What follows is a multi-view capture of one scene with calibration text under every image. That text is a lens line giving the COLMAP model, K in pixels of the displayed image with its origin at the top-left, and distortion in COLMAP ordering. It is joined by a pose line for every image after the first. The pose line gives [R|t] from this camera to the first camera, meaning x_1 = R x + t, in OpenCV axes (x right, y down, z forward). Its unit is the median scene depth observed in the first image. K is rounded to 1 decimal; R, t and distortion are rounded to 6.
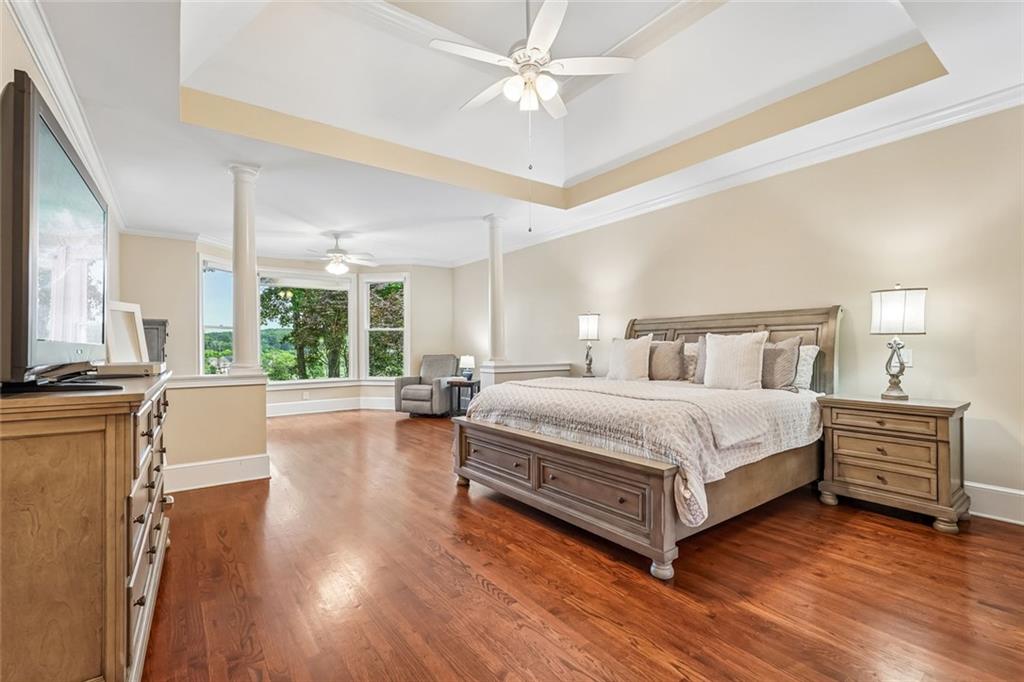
lens RADIAL K [[455.6, 0, 516.7], [0, 455.6, 348.9], [0, 0, 1]] dist [-0.008448, 0.006253]
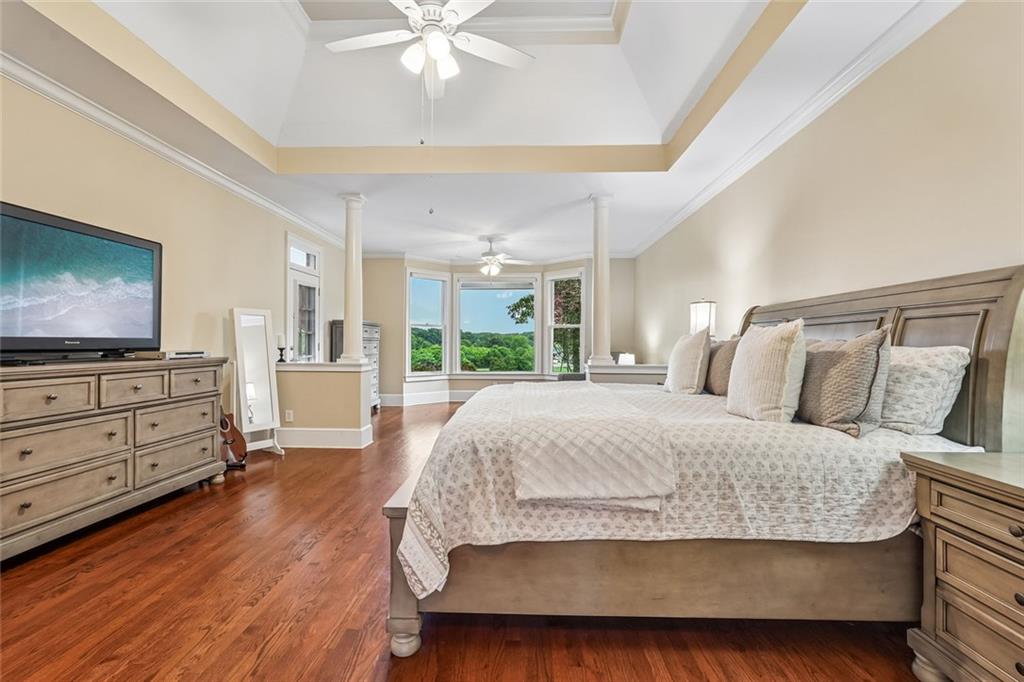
lens RADIAL K [[455.6, 0, 516.2], [0, 455.6, 341.8], [0, 0, 1]] dist [-0.008448, 0.006253]
pose [[0.788072, 0.009338, -0.615512, 0.475853], [-0.015053, 0.999878, -0.004104, -0.003169], [0.615399, 0.012500, 0.788116, 0.269144]]
